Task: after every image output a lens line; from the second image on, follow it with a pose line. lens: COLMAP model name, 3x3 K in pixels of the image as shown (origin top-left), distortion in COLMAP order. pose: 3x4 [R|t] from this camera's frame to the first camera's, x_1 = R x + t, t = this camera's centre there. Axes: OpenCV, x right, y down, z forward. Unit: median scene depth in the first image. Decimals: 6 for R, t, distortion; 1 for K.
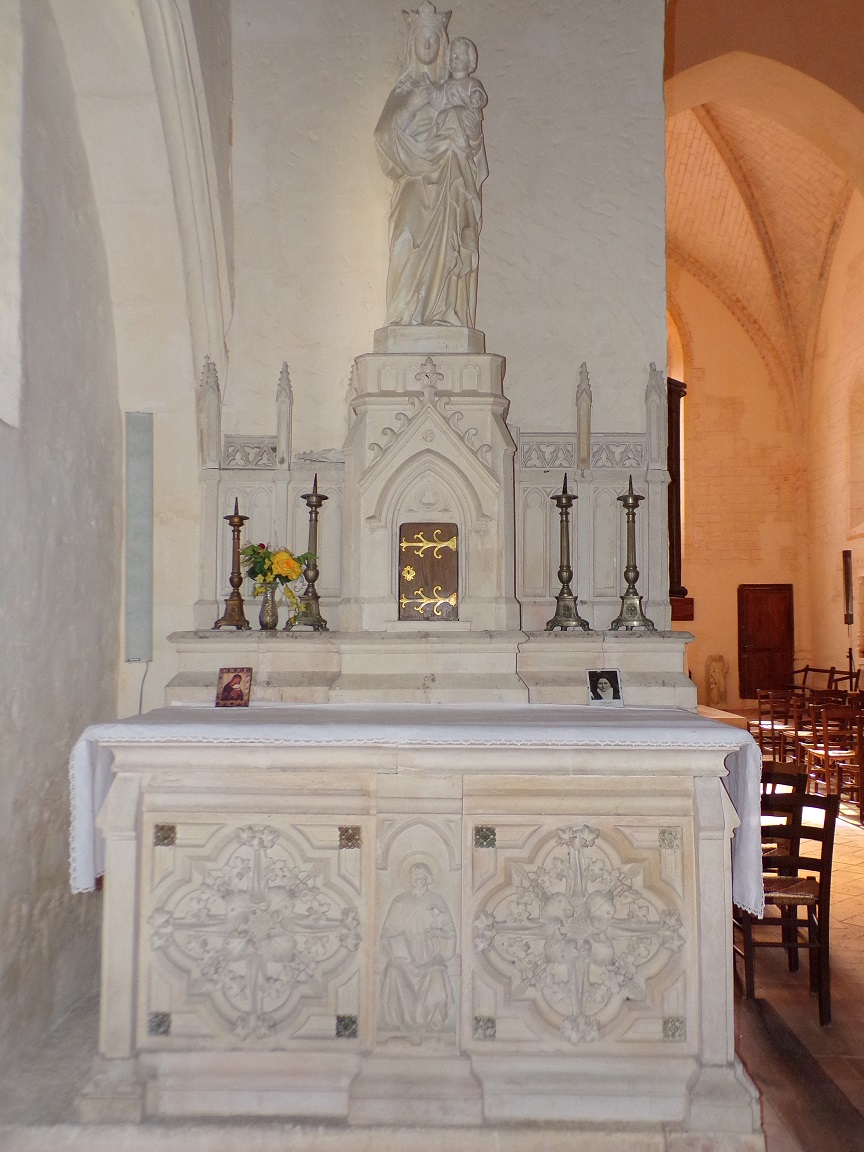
lens RADIAL K [[1128.2, 0, 452.5], [0, 1128.2, 575.7], [0, 0, 1]] dist [-0.009882, 0.123529]
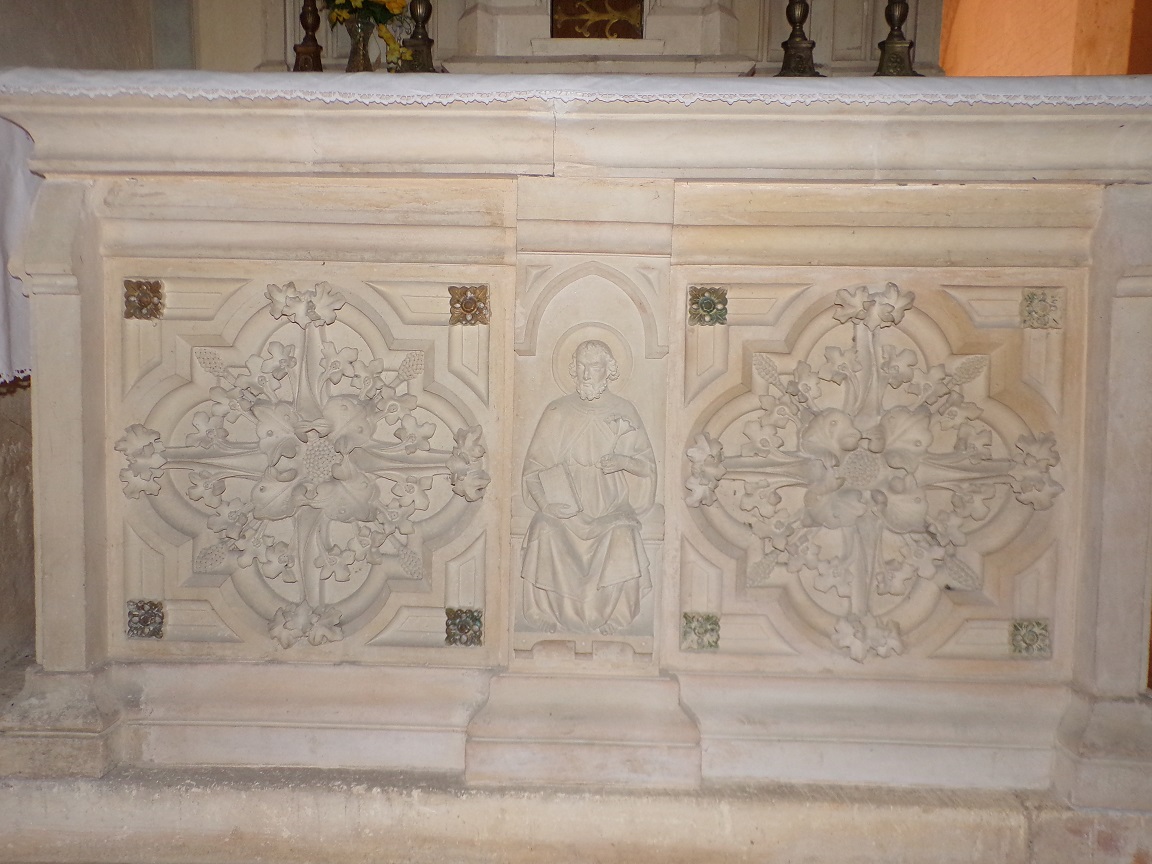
lens RADIAL K [[954.2, 0, 576.0], [0, 954.2, 432.0], [0, 0, 1]] dist [0.039983, 0.010944]
pose [[0.999920, 0.011391, -0.005463, -0.033838], [-0.010726, 0.993952, 0.109287, 0.242956], [0.006675, -0.109220, 0.993995, 0.517255]]
